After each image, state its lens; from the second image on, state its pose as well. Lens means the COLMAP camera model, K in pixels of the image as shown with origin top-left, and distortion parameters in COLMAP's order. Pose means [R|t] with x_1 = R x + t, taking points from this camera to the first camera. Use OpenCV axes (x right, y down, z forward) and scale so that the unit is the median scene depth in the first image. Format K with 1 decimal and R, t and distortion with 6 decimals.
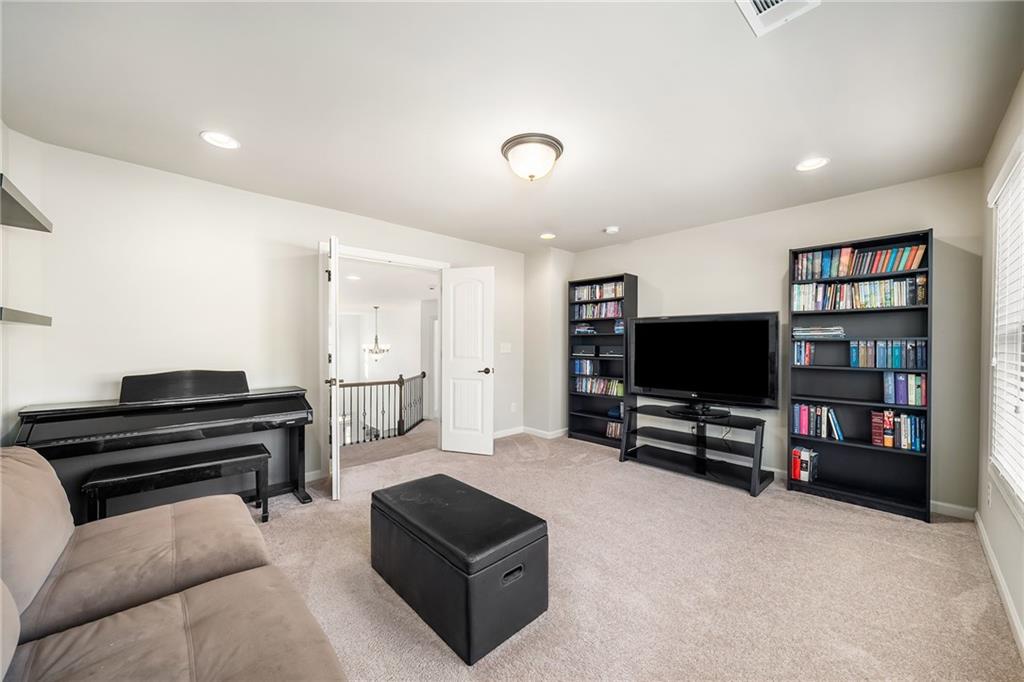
lens RADIAL K [[373.7, 0, 511.3], [0, 373.7, 340.7], [0, 0, 1]] dist [-0.002878, -0.000093]
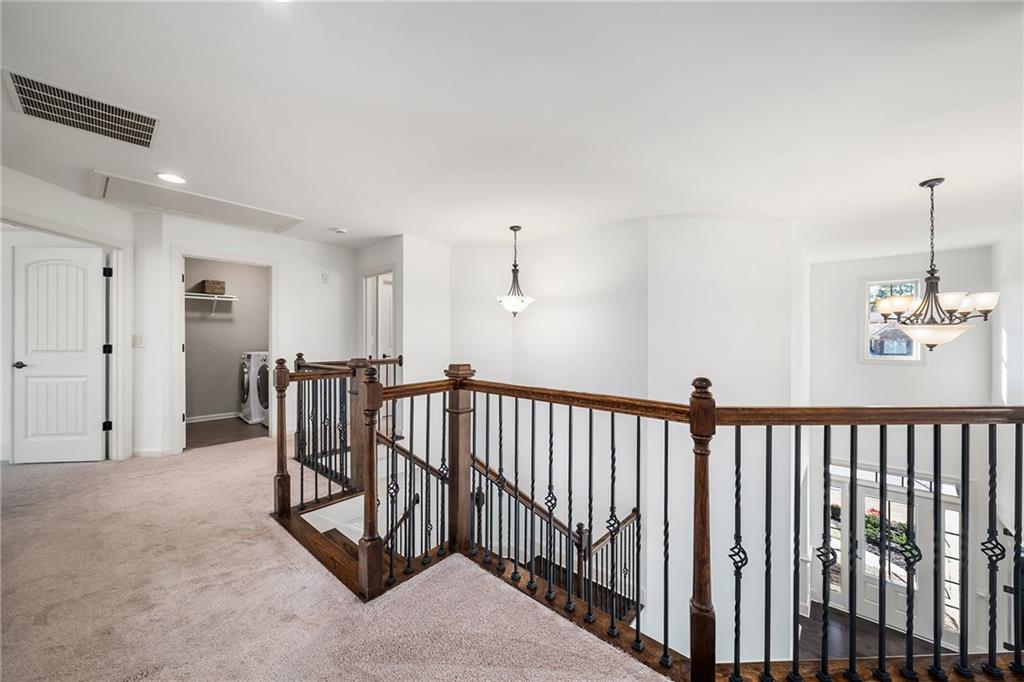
lens RADIAL K [[373.7, 0, 510.8], [0, 373.7, 338.7], [0, 0, 1]] dist [-0.002878, -0.000093]
pose [[0.097588, -0.000671, -0.995227, -0.077844], [-0.008607, 0.999962, -0.001519, 0.049547], [0.995190, 0.008714, 0.097579, 0.610046]]
